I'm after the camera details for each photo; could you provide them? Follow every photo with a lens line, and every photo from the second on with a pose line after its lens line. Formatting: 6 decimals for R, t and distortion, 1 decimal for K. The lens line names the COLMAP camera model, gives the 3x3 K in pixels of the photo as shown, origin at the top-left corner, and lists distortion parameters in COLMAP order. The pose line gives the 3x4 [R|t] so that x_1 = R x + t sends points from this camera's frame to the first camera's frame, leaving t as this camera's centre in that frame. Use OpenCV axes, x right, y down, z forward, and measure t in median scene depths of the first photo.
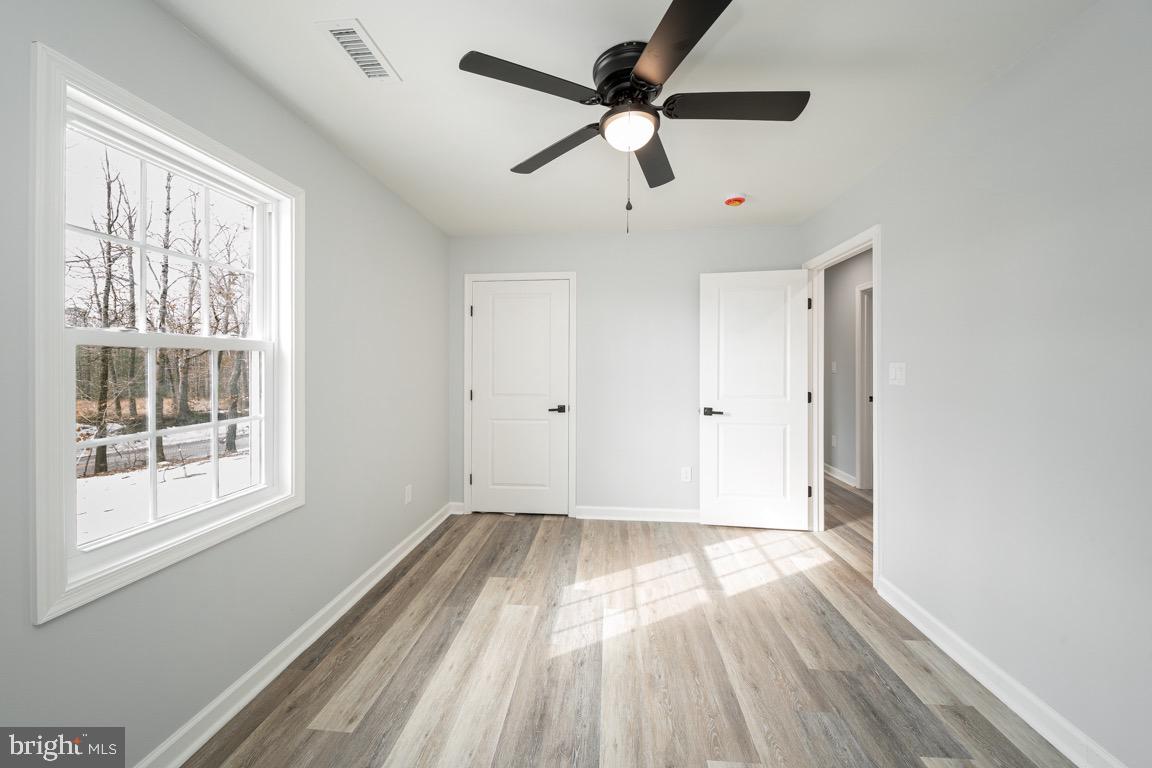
lens RADIAL K [[409.1, 0, 582.9], [0, 409.1, 369.9], [0, 0, 1]] dist [0.001767, -0.005892]
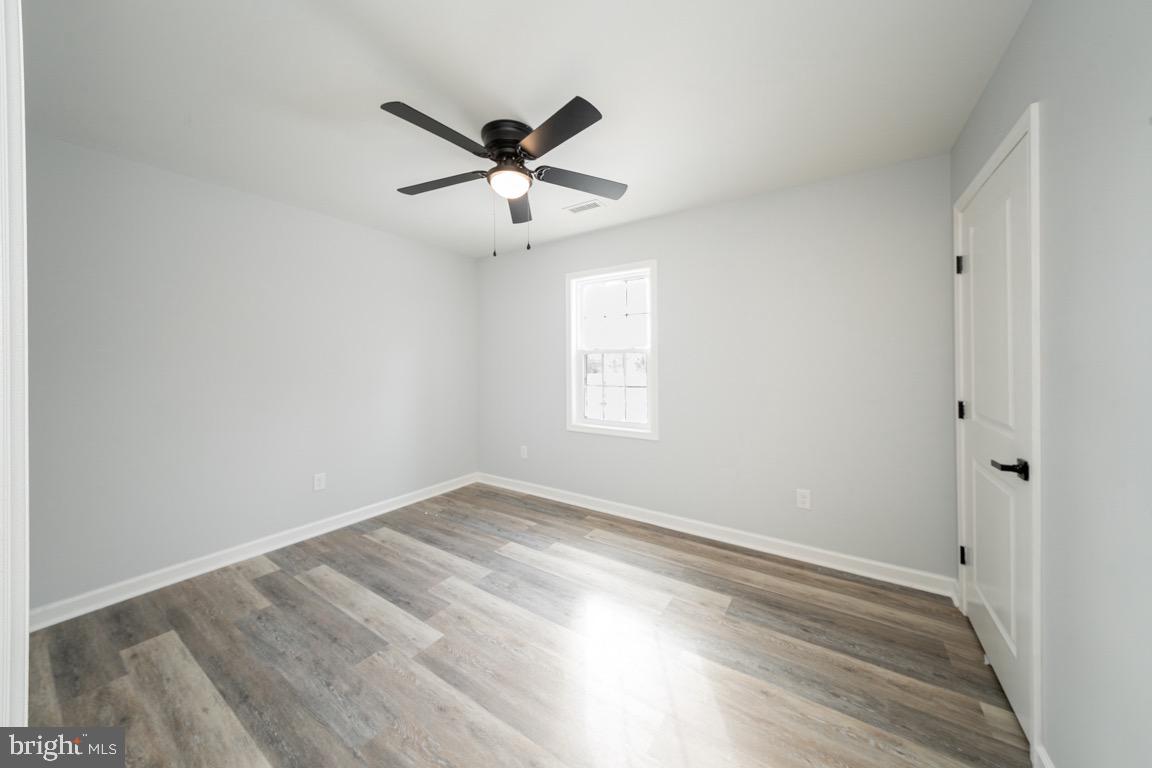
lens RADIAL K [[408.8, 0, 572.9], [0, 408.8, 362.5], [0, 0, 1]] dist [0.002418, -0.005628]
pose [[-0.516982, 0.008685, -0.855952, 0.886702], [-0.007745, 0.999860, 0.014823, -0.018852], [0.855961, 0.014293, -0.516842, 1.449316]]
